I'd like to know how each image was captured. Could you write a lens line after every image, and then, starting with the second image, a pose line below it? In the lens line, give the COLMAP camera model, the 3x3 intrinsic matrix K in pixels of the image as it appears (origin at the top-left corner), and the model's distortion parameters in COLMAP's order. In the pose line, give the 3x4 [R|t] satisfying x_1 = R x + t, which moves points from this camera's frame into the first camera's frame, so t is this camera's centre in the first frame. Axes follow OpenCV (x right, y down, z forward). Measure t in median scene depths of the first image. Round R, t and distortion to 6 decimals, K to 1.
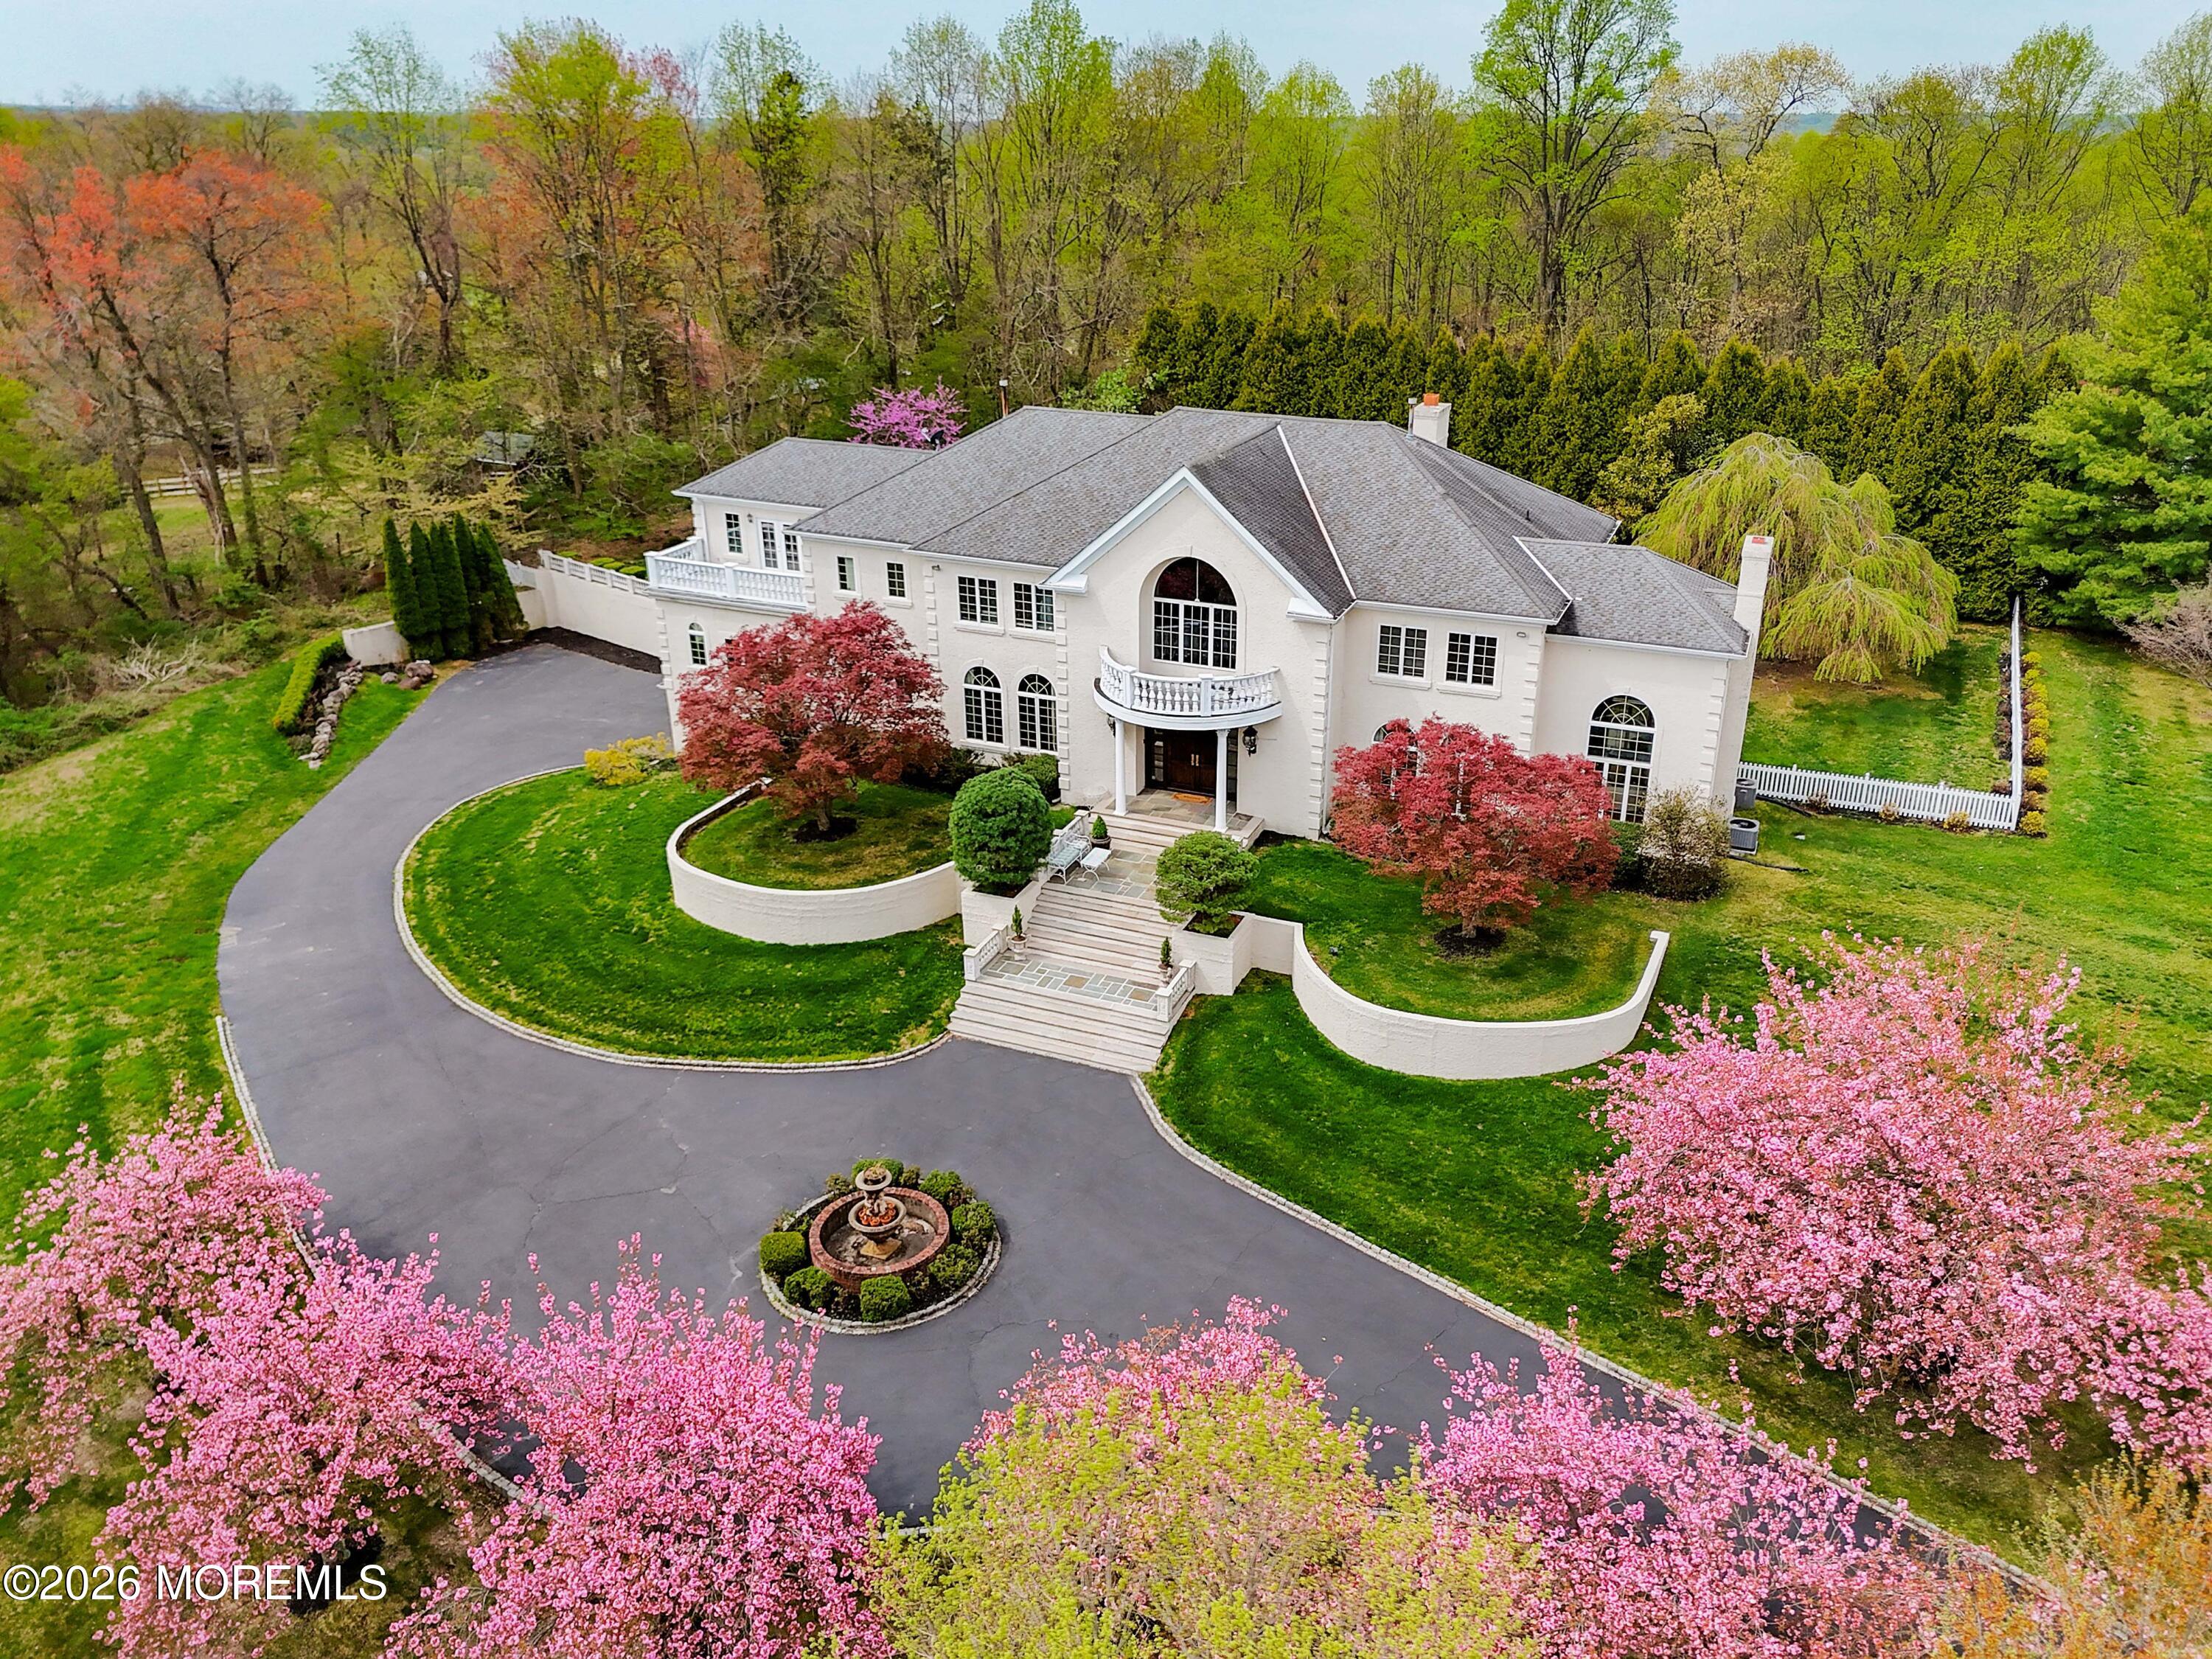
lens RADIAL K [[1601.9, 0, 1174.9], [0, 1601.9, 799.9], [0, 0, 1]] dist [0.062598, -0.060430]
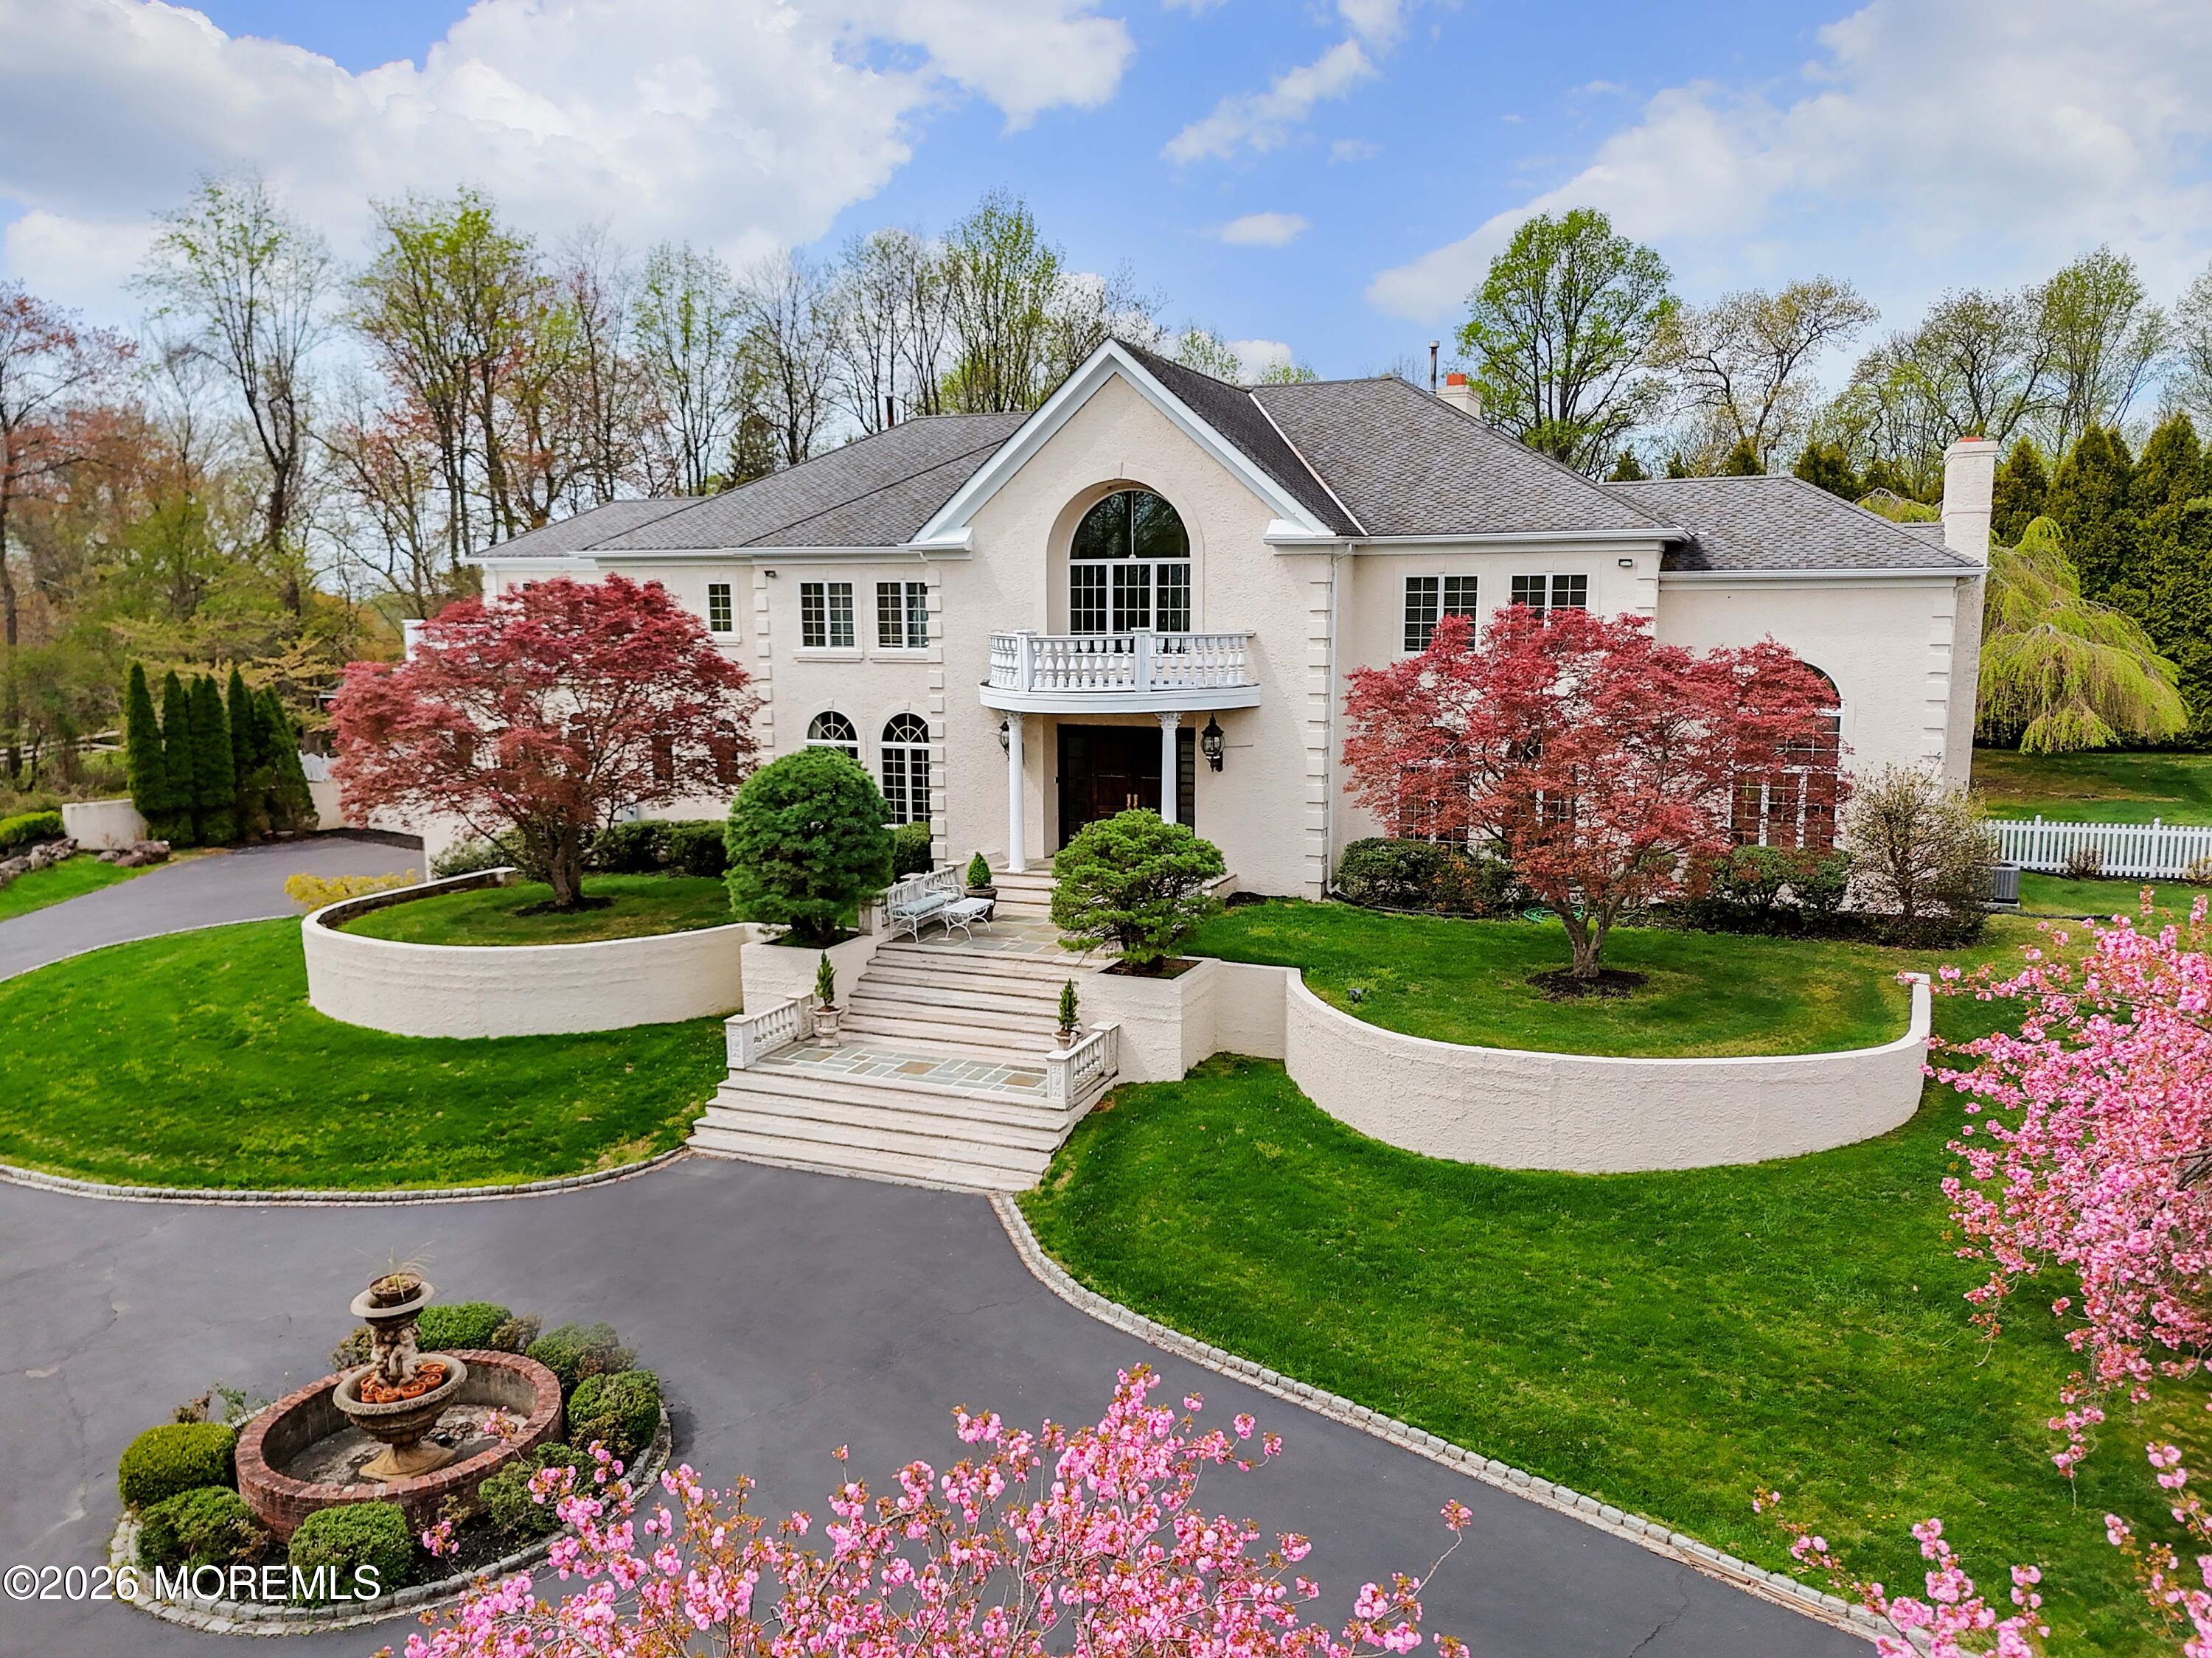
lens RADIAL K [[1587.1, 0, 1144.1], [0, 1587.1, 868.8], [0, 0, 1]] dist [0.050069, -0.040051]
pose [[0.999906, -0.005085, -0.012723, 0.026732], [0.001868, 0.970506, -0.241069, 0.164931], [0.013573, 0.241023, 0.970425, 0.377312]]
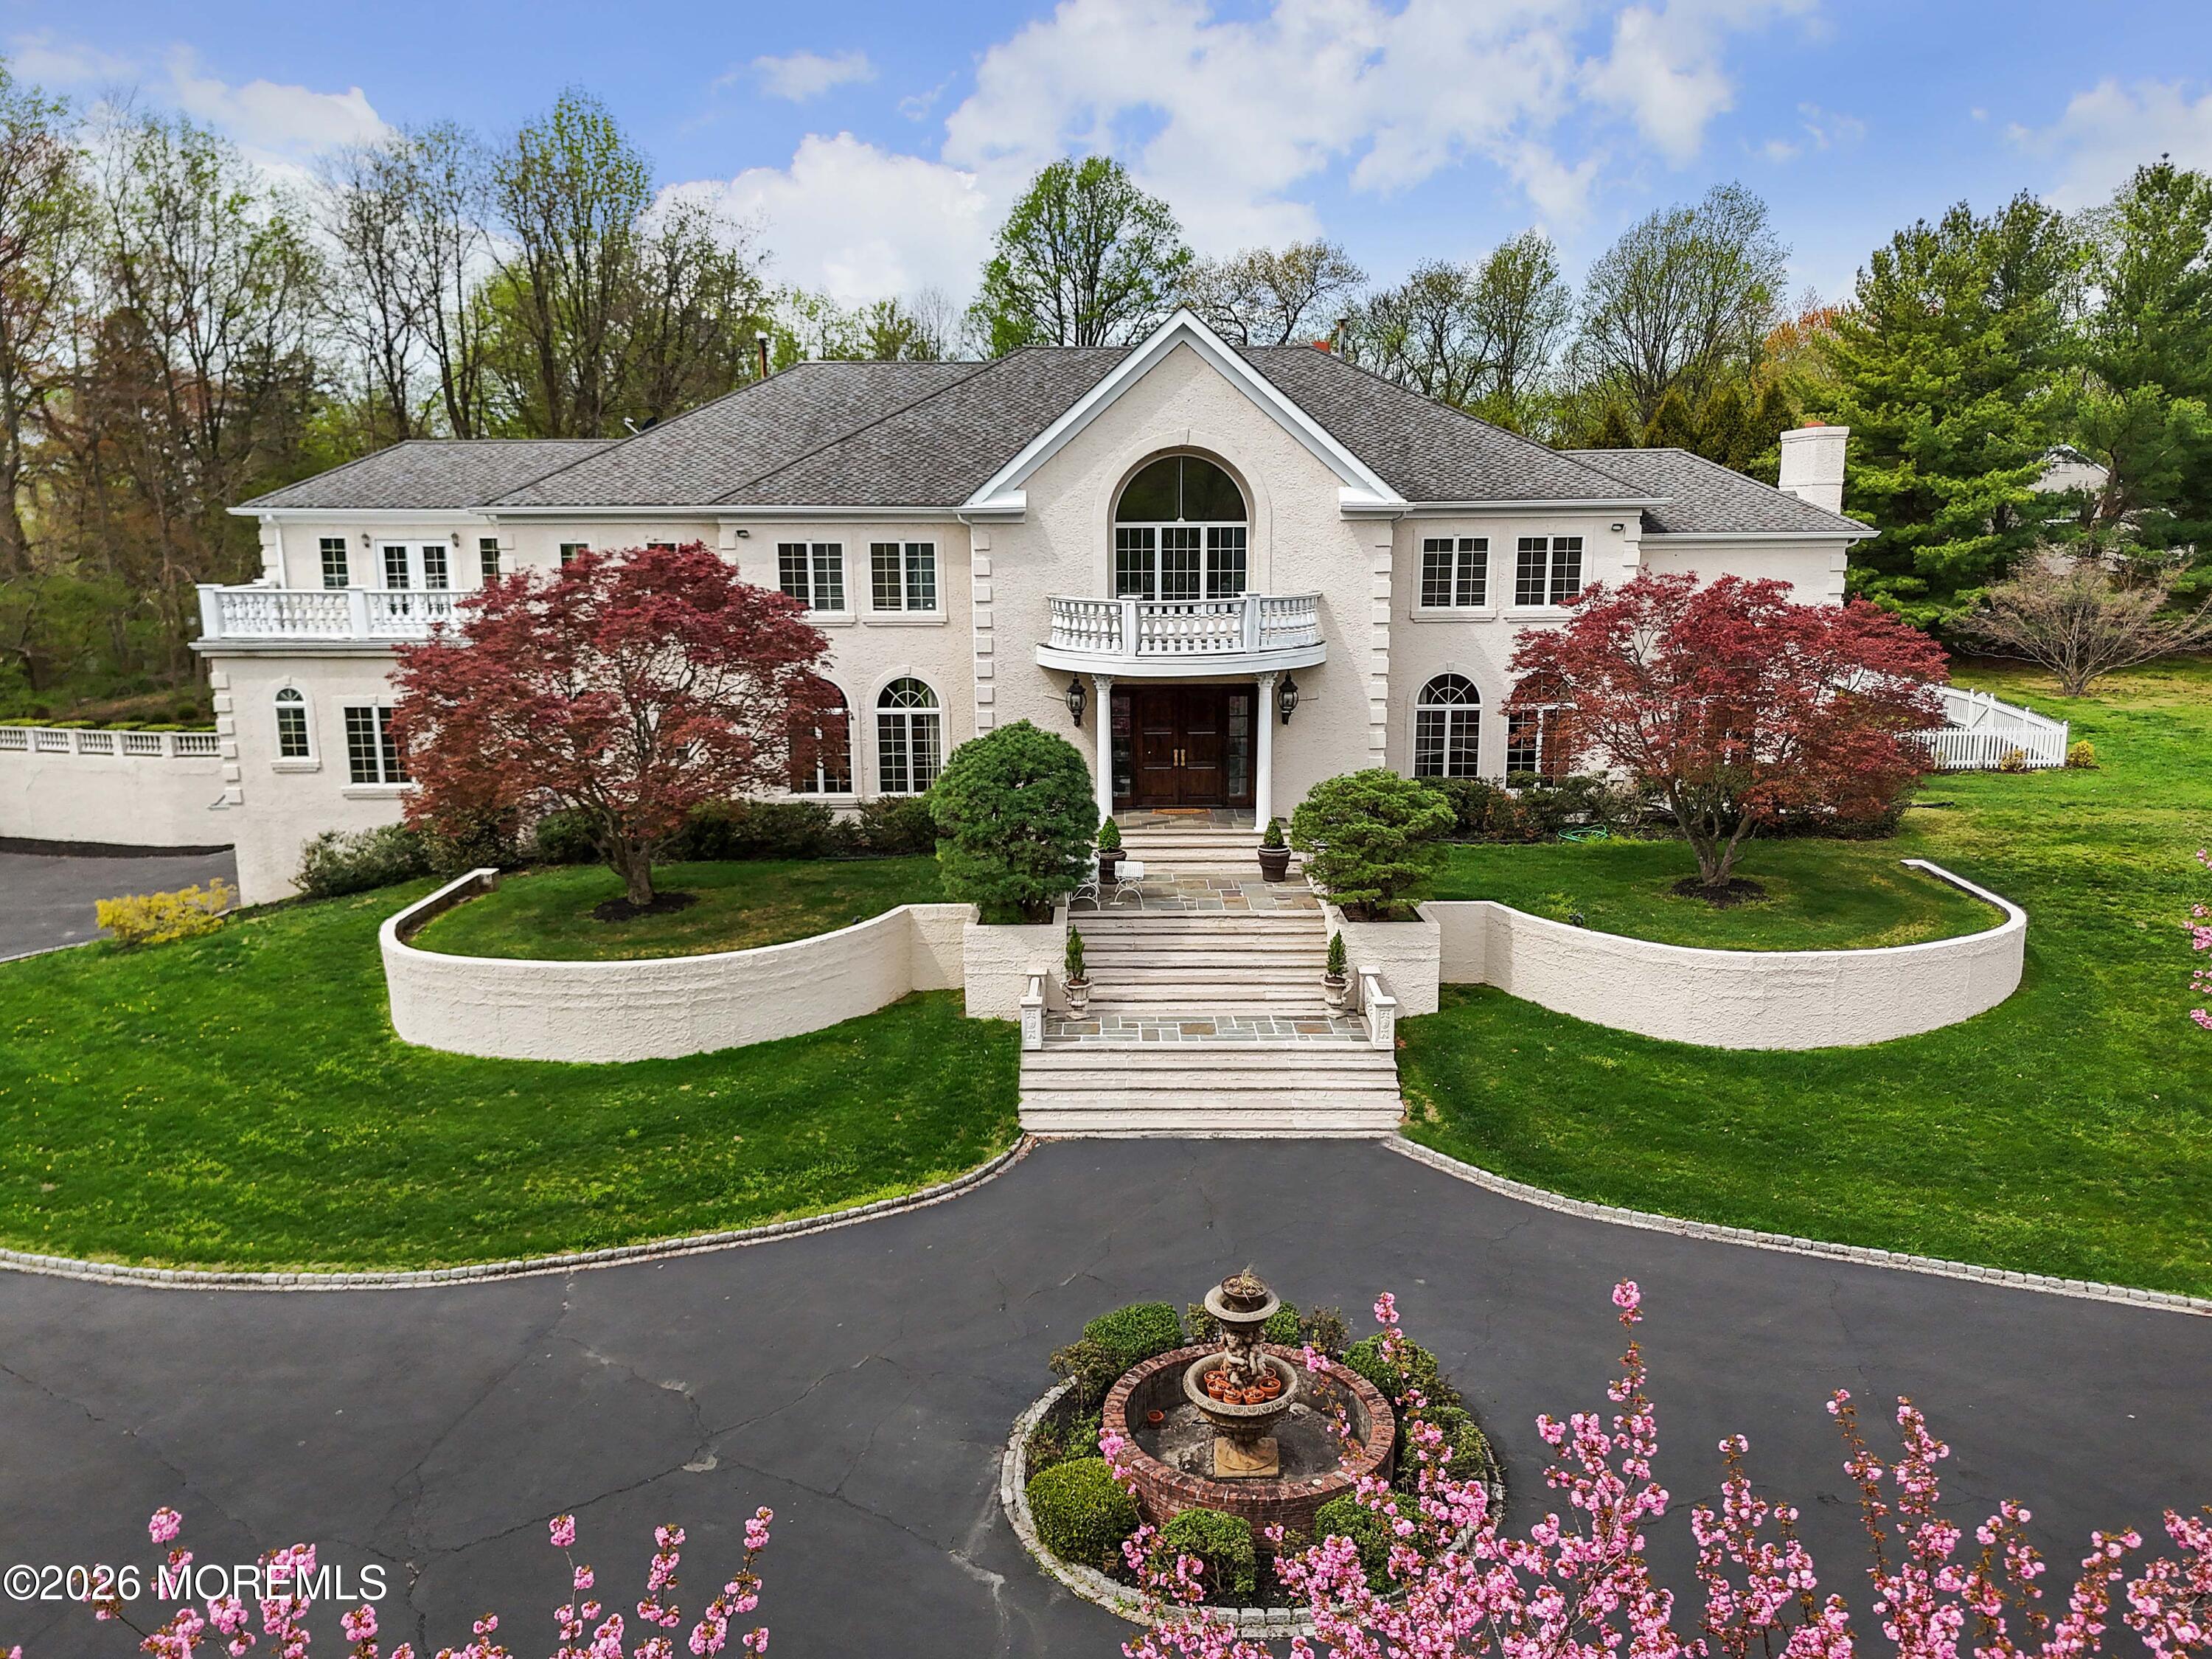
lens RADIAL K [[1556.7, 0, 1106.6], [0, 1556.7, 874.5], [0, 0, 1]] dist [0.062228, -0.063911]
pose [[0.931399, -0.089796, 0.352750, -0.270021], [0.153321, 0.975713, -0.156451, 0.129315], [-0.330134, 0.199802, 0.922546, 0.406415]]
